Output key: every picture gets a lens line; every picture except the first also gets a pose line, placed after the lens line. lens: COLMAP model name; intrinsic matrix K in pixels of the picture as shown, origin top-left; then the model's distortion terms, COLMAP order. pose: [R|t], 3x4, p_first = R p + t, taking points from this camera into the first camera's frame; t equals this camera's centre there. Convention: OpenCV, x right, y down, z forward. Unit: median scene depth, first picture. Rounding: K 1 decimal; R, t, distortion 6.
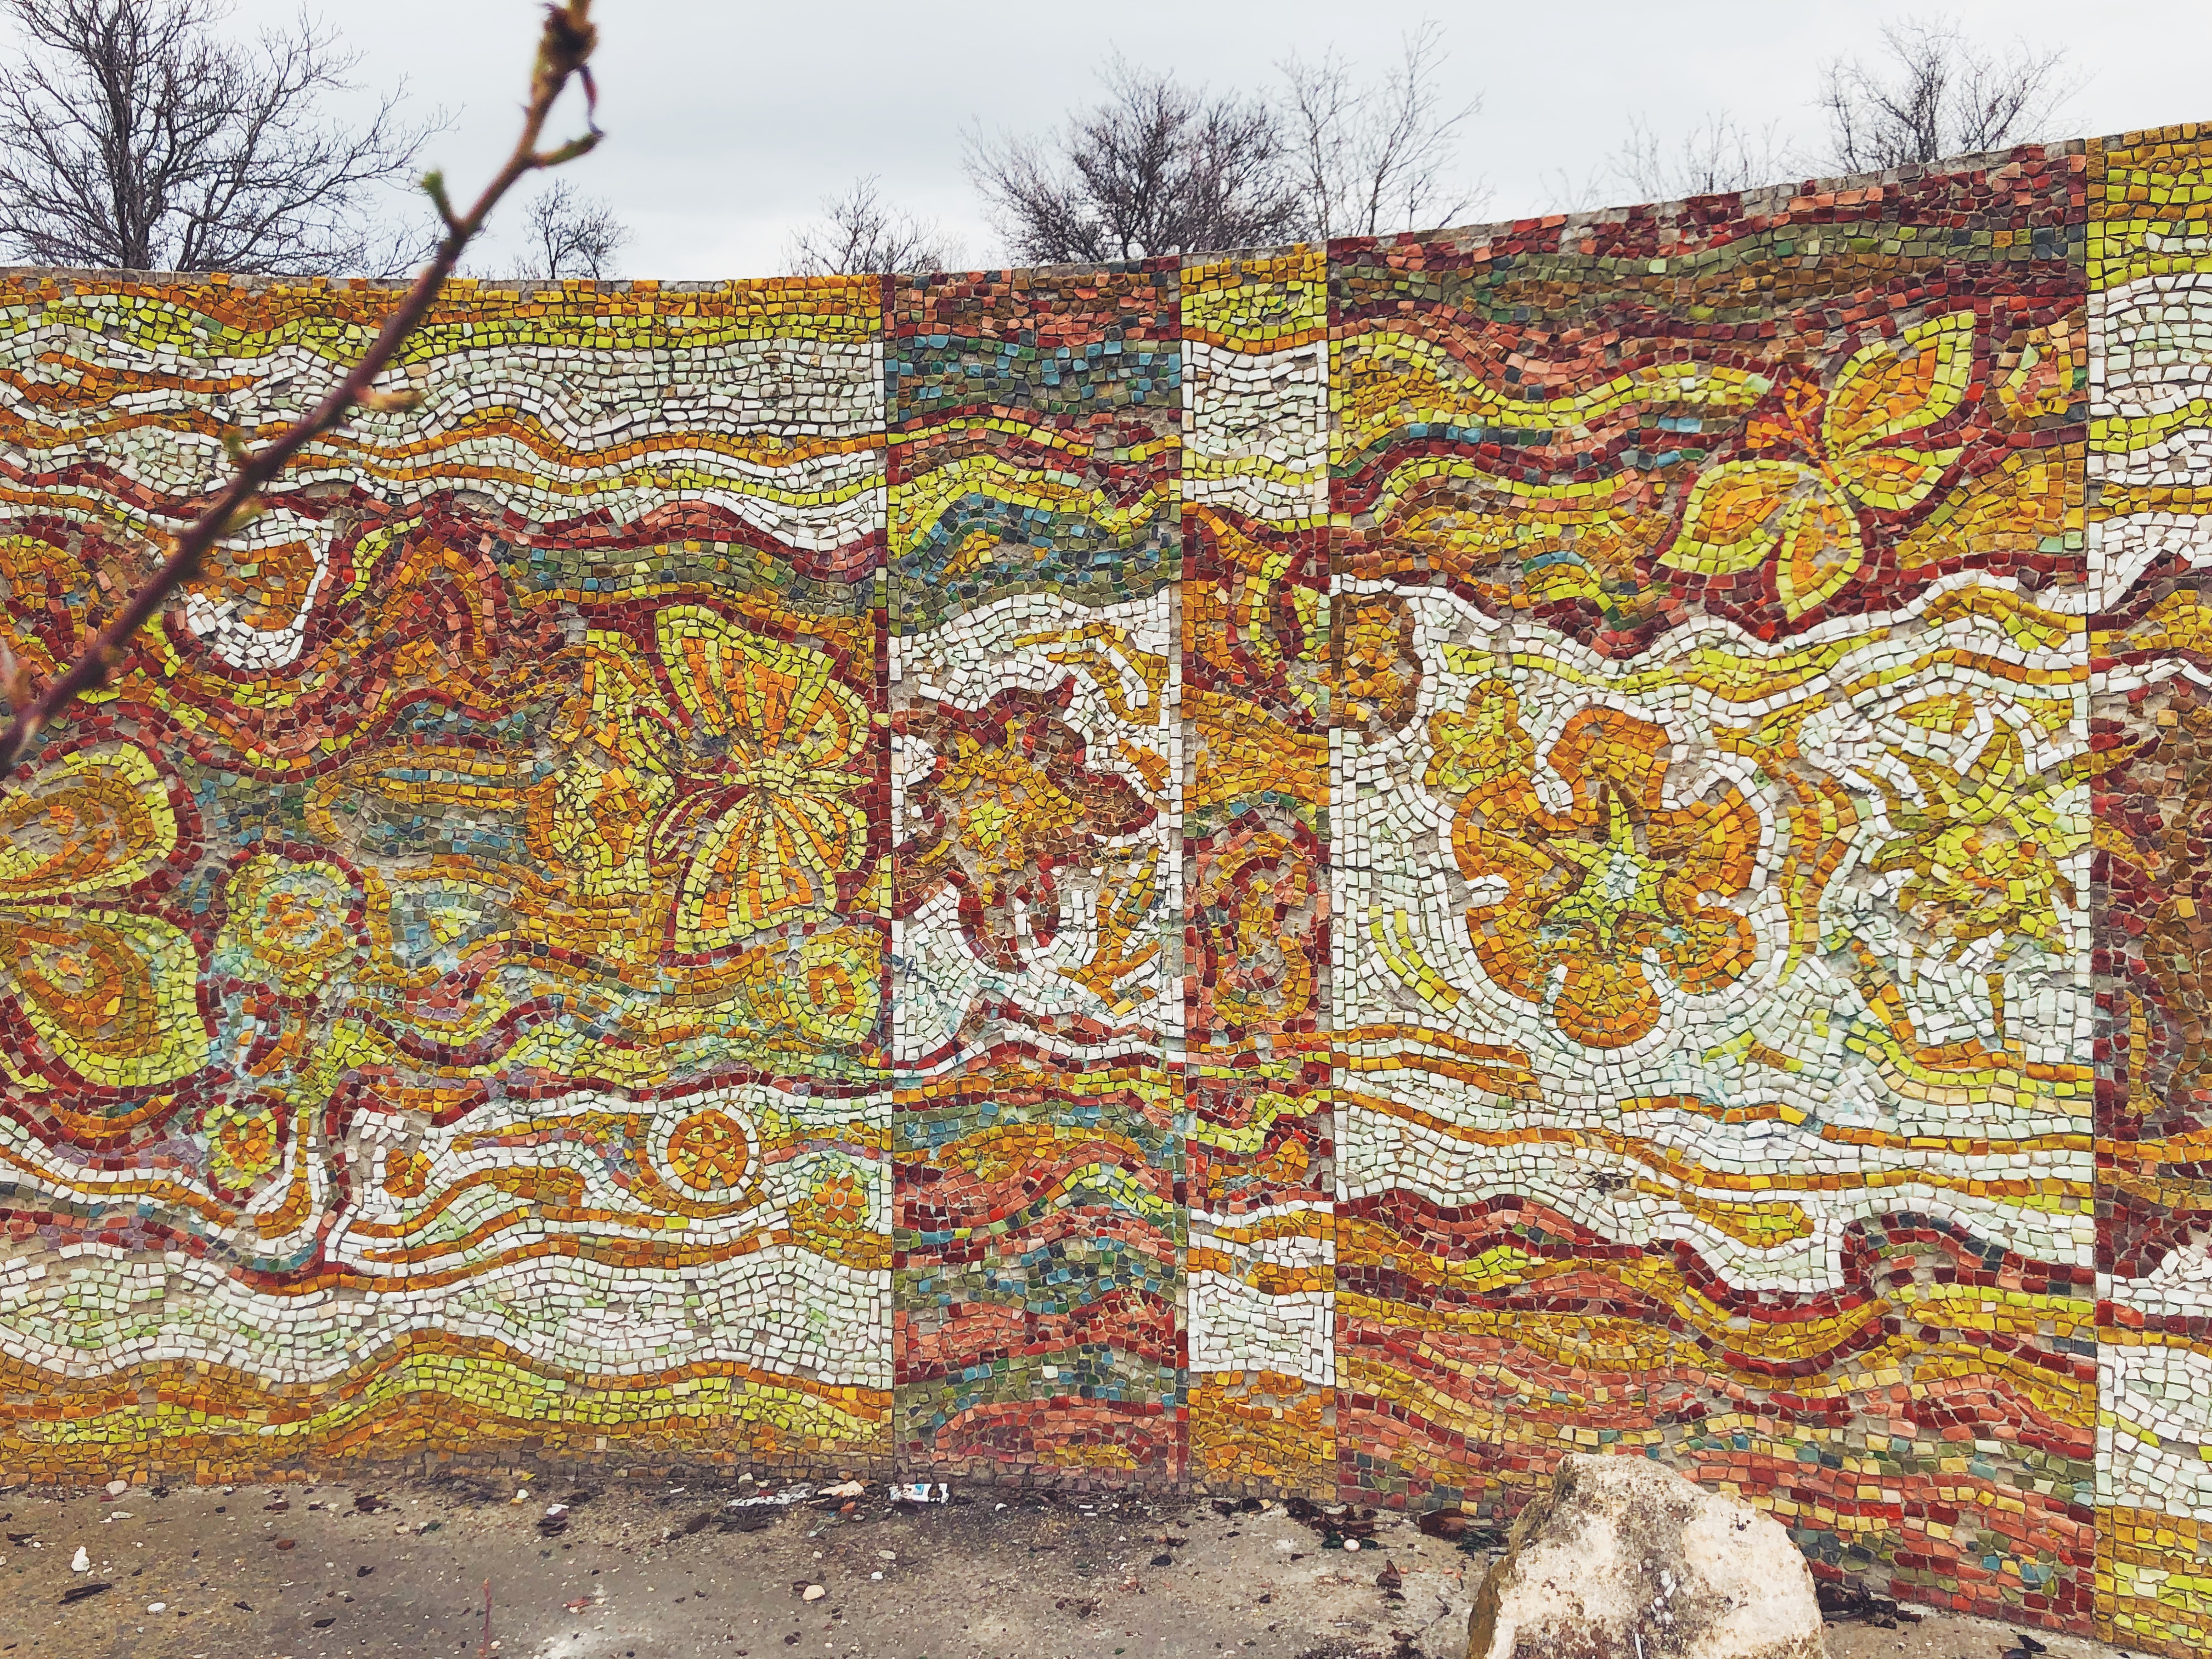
lens RADIAL K [[1848.7, 0, 1097.7], [0, 1848.7, 728.0], [0, 0, 1]] dist [0.038482, -0.047739]
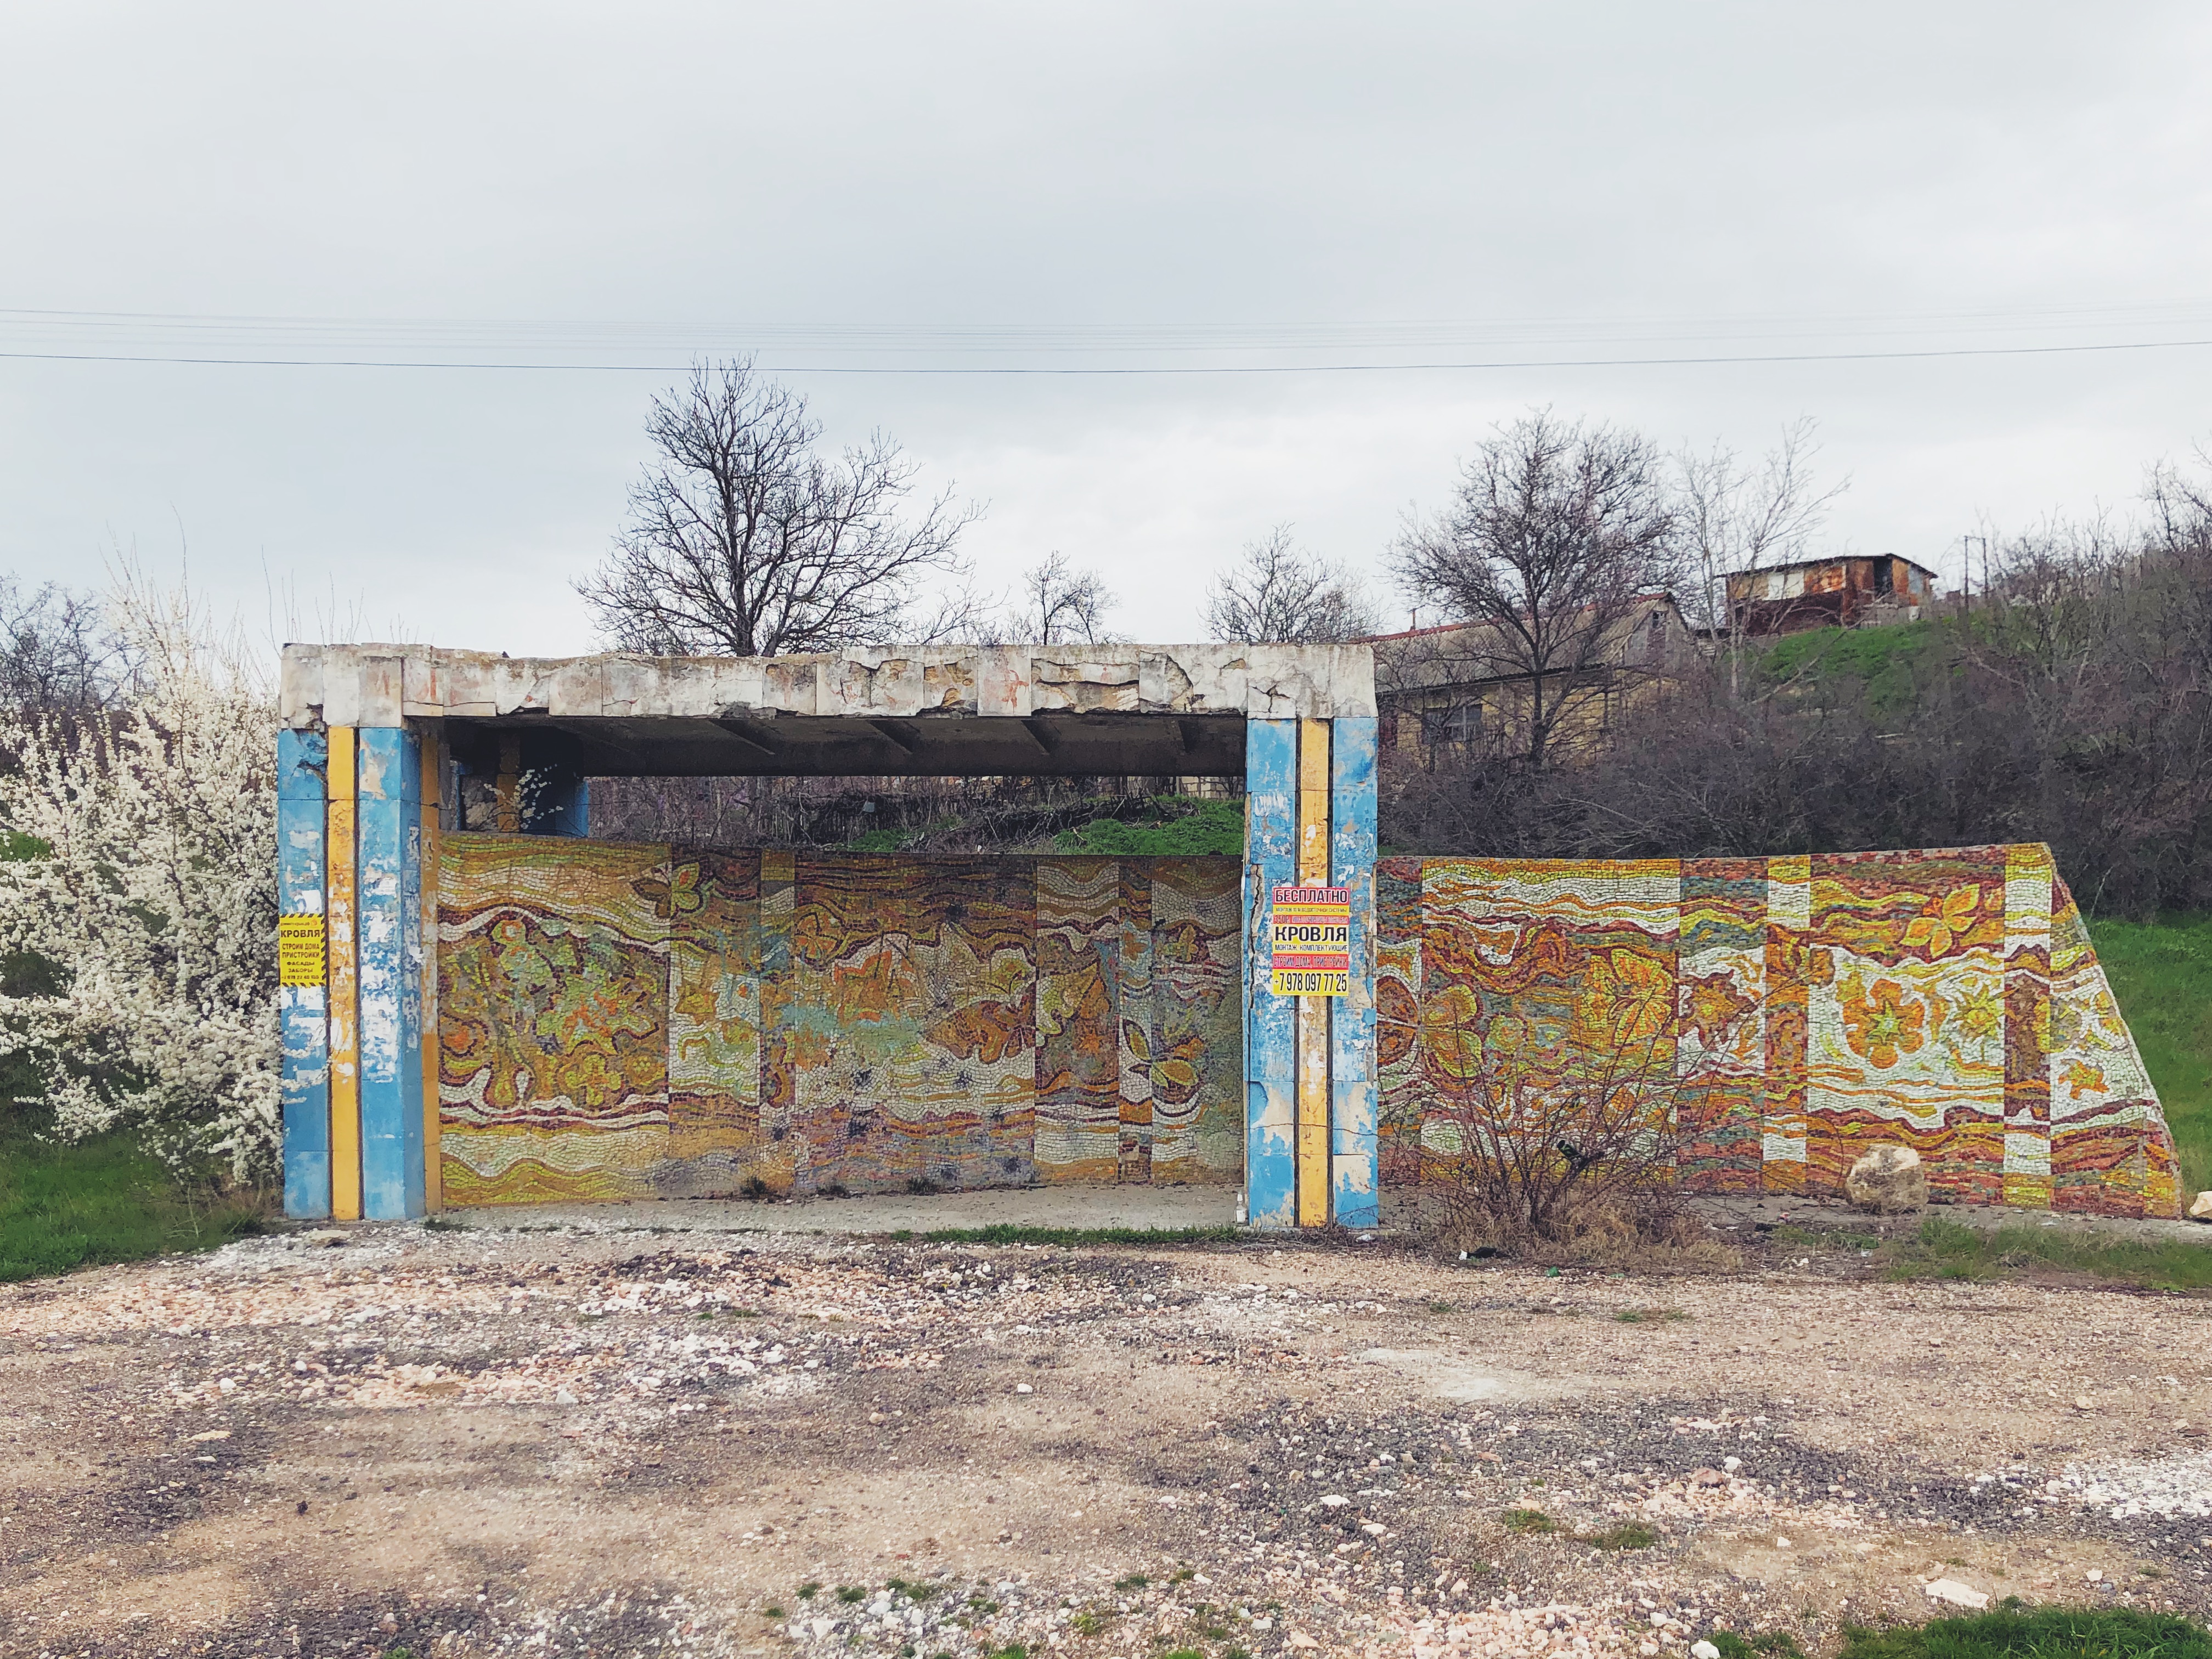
lens RADIAL K [[2025.2, 0, 1015.7], [0, 2025.2, 1029.6], [0, 0, 1]] dist [-0.008354, -0.012454]
pose [[0.983188, 0.016543, -0.181846, -0.667412], [-0.014867, 0.999834, 0.010573, 0.067918], [0.181990, -0.007692, 0.983270, -3.130613]]
